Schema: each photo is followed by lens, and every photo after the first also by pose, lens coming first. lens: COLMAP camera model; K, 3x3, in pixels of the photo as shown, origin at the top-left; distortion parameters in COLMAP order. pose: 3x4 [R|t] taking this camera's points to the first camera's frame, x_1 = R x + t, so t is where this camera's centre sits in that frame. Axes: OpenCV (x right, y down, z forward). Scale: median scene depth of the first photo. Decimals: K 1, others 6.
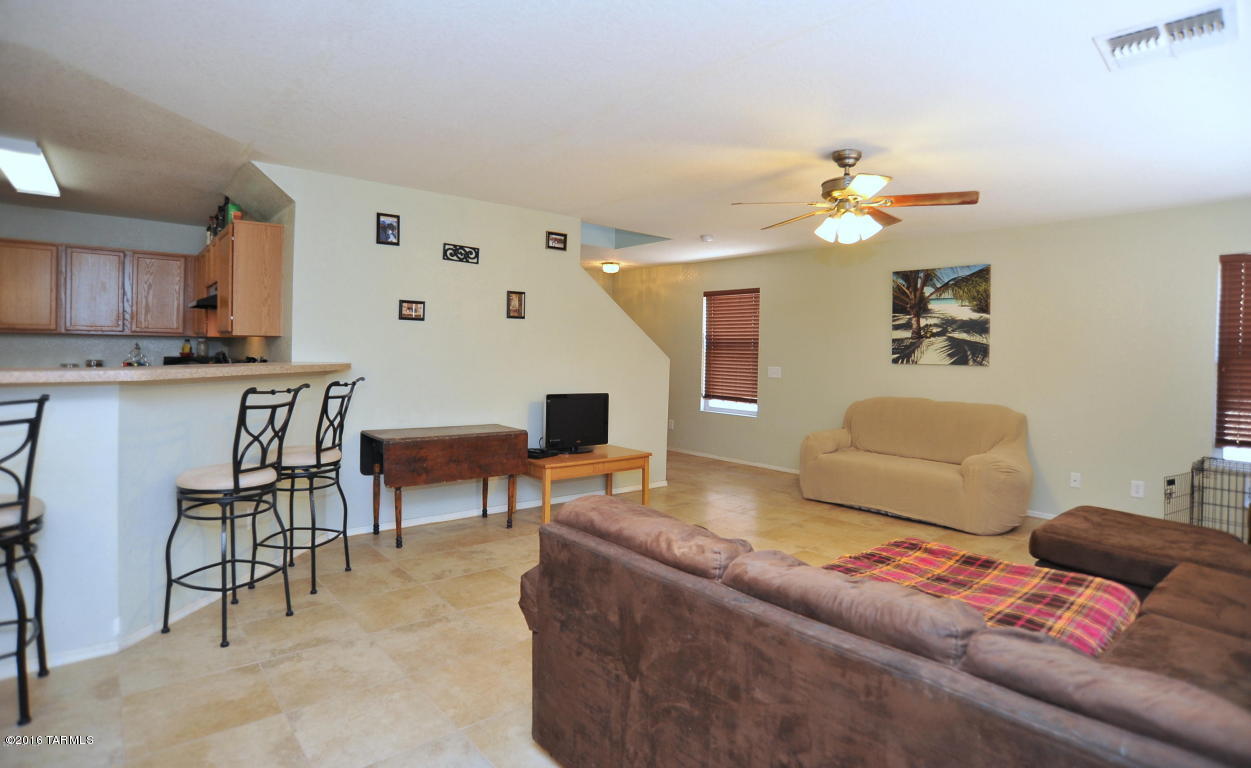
lens RADIAL K [[638.5, 0, 617.9], [0, 638.5, 356.8], [0, 0, 1]] dist [-0.103047, 0.050755]
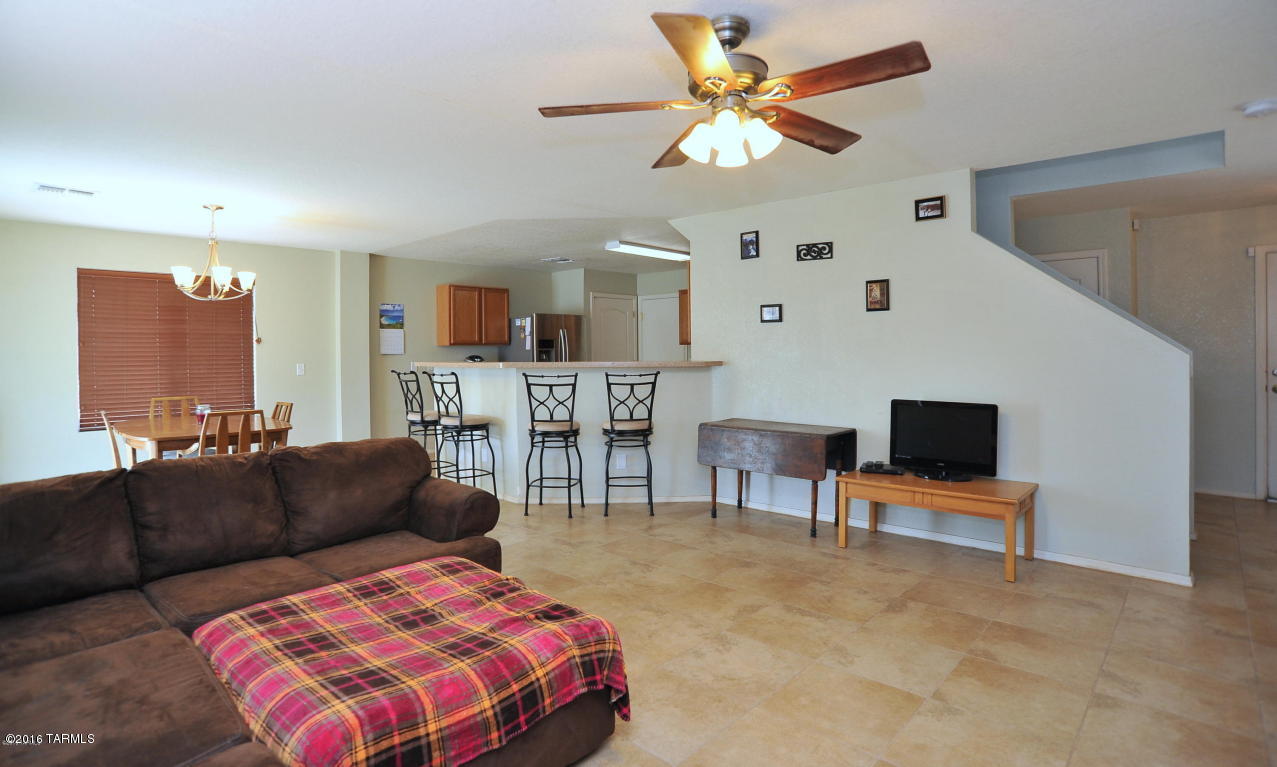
lens RADIAL K [[645.2, 0, 628.5], [0, 645.2, 357.6], [0, 0, 1]] dist [-0.083187, 0.000558]
pose [[0.113593, -0.011066, -0.993466, 0.708019], [-0.001031, 0.999936, -0.011256, 0.014320], [0.993527, 0.002303, 0.113575, 0.596049]]
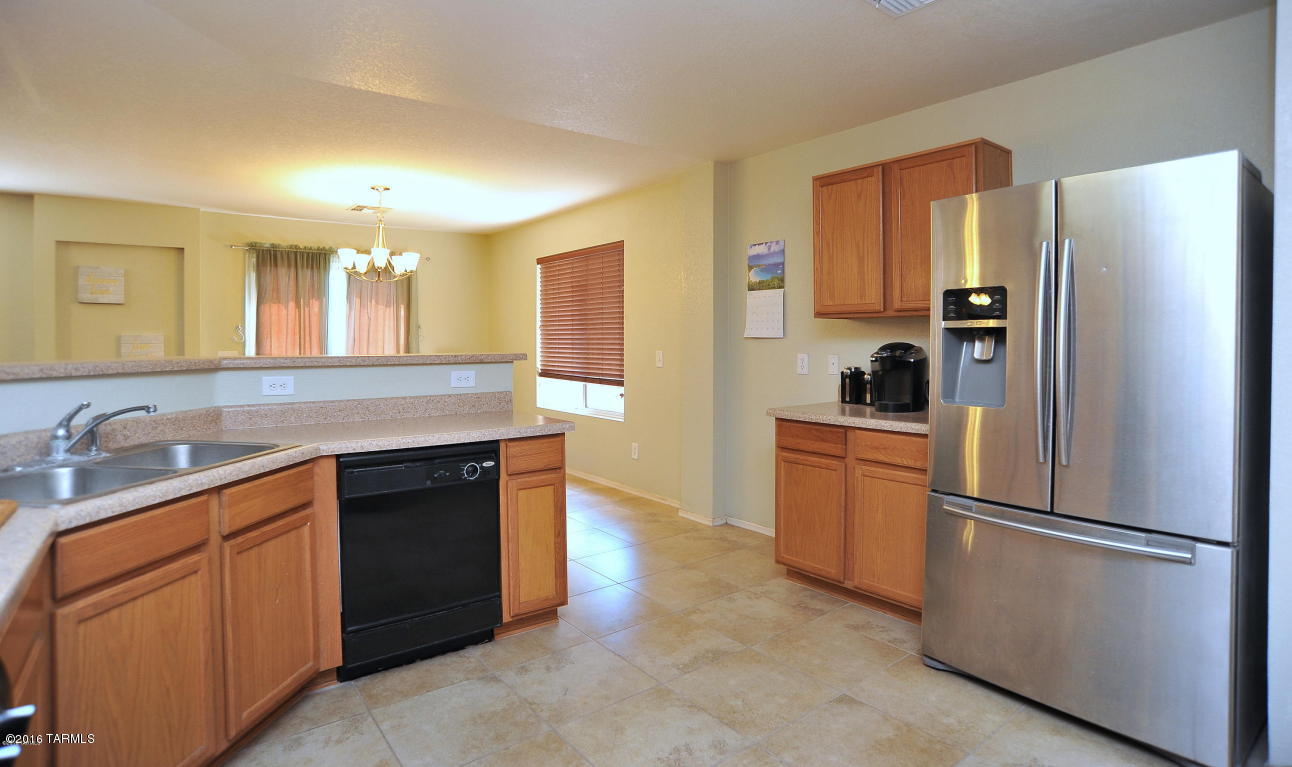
lens RADIAL K [[653.7, 0, 642.0], [0, 653.7, 347.7], [0, 0, 1]] dist [-0.035842, 0.000058]
pose [[-0.999286, -0.014446, 0.034925, -0.843019], [-0.013560, 0.999583, 0.025479, -0.019409], [-0.035278, 0.024988, -0.999065, 1.062632]]
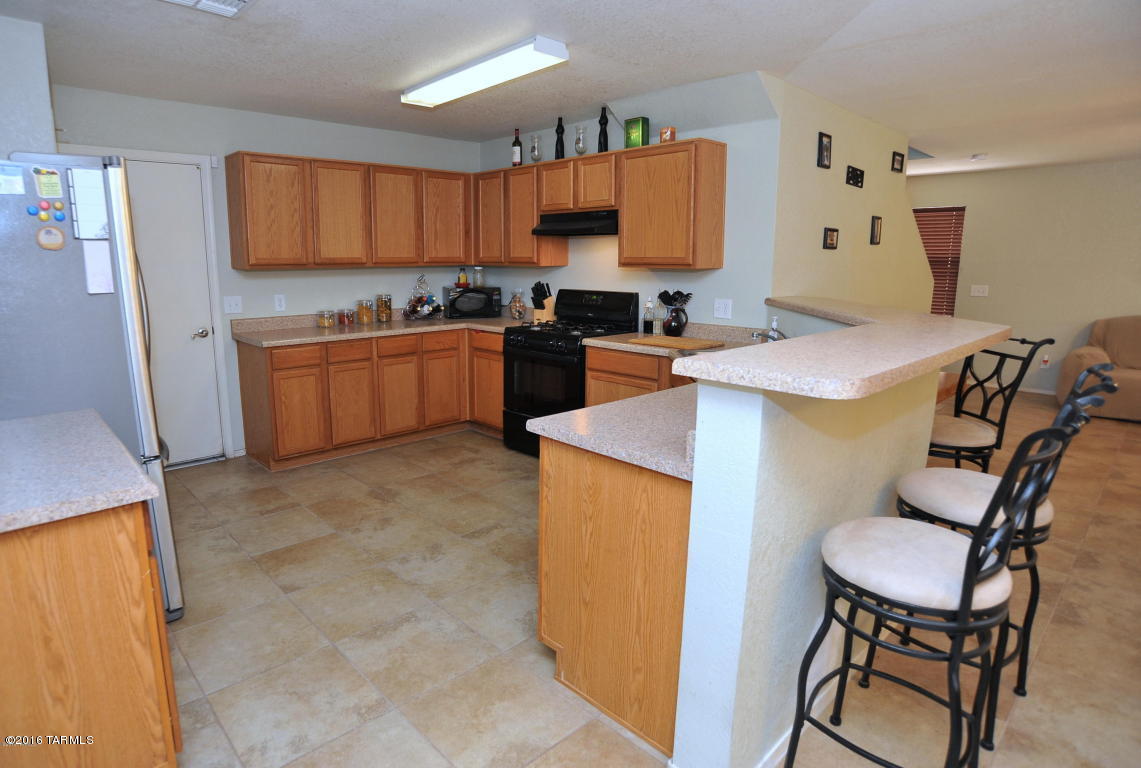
lens RADIAL K [[629.9, 0, 525.5], [0, 629.9, 373.1], [0, 0, 1]] dist [-0.111103, 0.059809]
pose [[0.999081, -0.026580, 0.033615, -0.777806], [0.020482, 0.985190, 0.170239, -0.038368], [-0.037642, -0.169394, 0.984829, 0.070028]]
